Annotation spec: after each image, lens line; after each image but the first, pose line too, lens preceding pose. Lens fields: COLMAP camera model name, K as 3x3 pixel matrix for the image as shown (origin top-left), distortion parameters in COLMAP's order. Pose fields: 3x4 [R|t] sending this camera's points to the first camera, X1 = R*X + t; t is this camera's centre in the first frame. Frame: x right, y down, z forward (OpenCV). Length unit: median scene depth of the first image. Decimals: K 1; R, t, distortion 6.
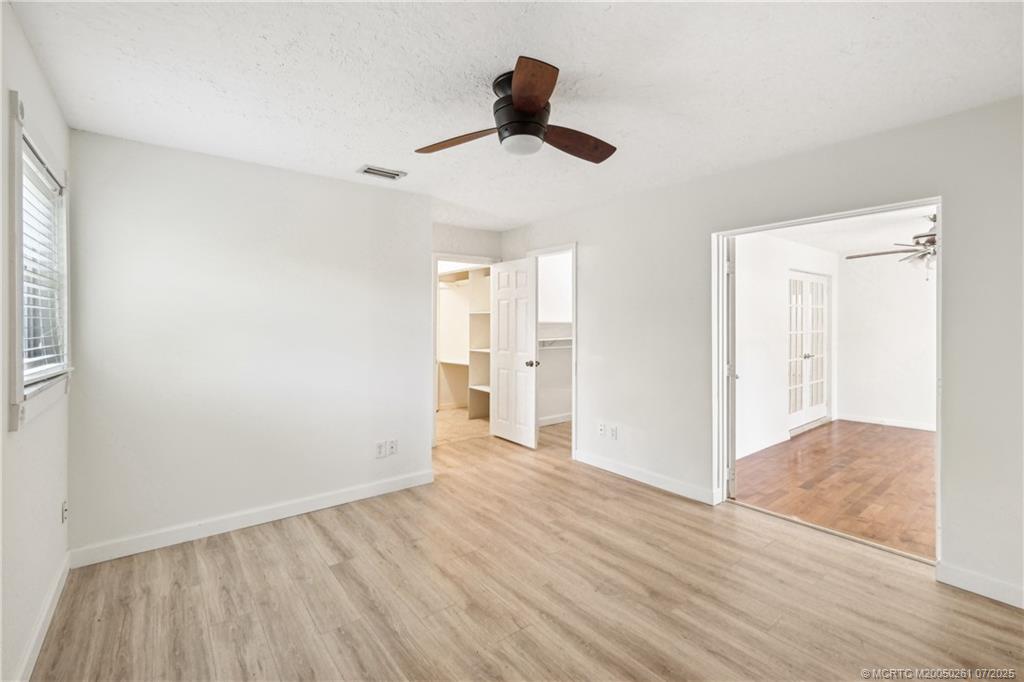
lens RADIAL K [[445.2, 0, 514.6], [0, 445.2, 321.2], [0, 0, 1]] dist [-0.002466, -0.000629]
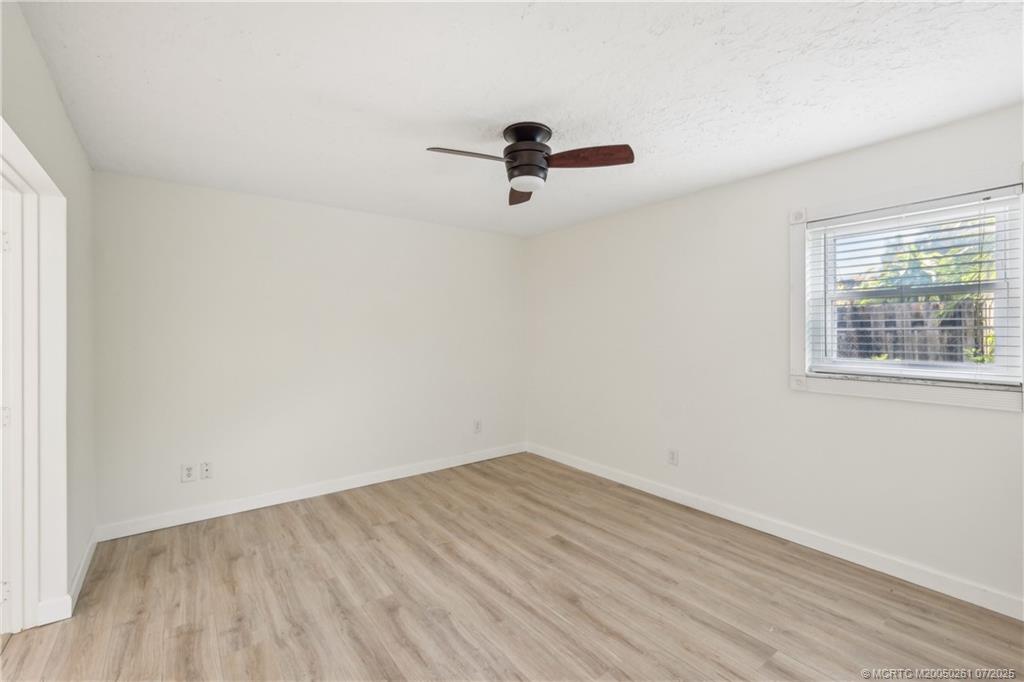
lens RADIAL K [[456.4, 0, 508.0], [0, 456.4, 337.0], [0, 0, 1]] dist [0.000795, 0.000159]
pose [[-0.999306, -0.002556, 0.037168, 0.019636], [-0.002398, 0.999988, 0.004284, 0.005473], [-0.037178, 0.004192, -0.999300, 1.710088]]
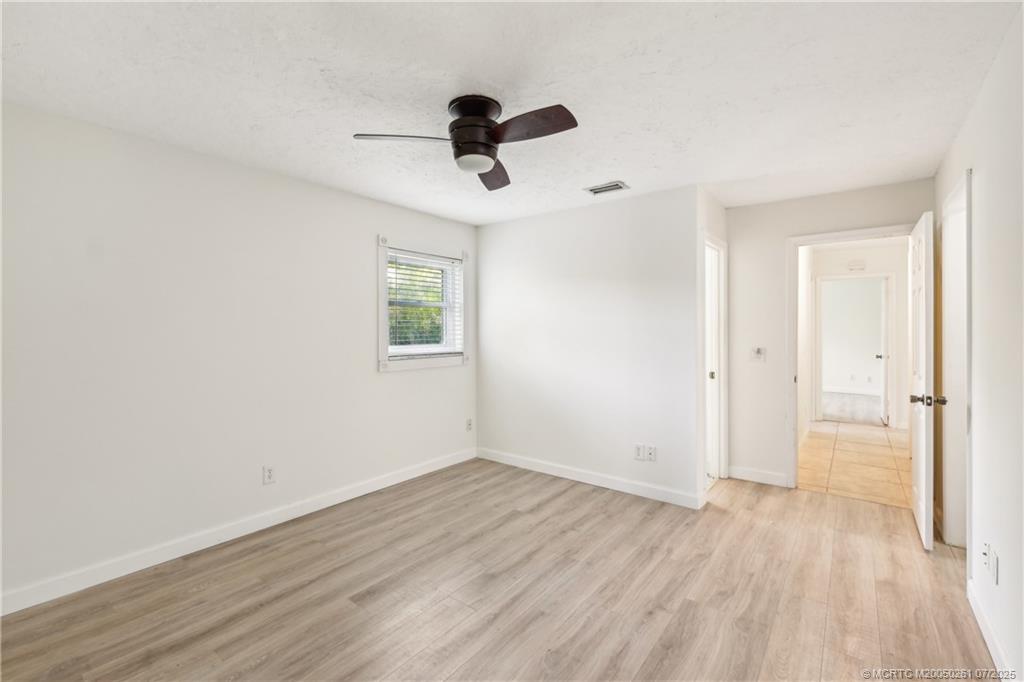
lens RADIAL K [[451.4, 0, 512.2], [0, 451.4, 326.8], [0, 0, 1]] dist [-0.001494, -0.000609]
pose [[0.238554, -0.001835, -0.971128, 0.859678], [0.009353, 0.999956, 0.000408, -0.003125], [0.971084, -0.009180, 0.238561, 0.635057]]
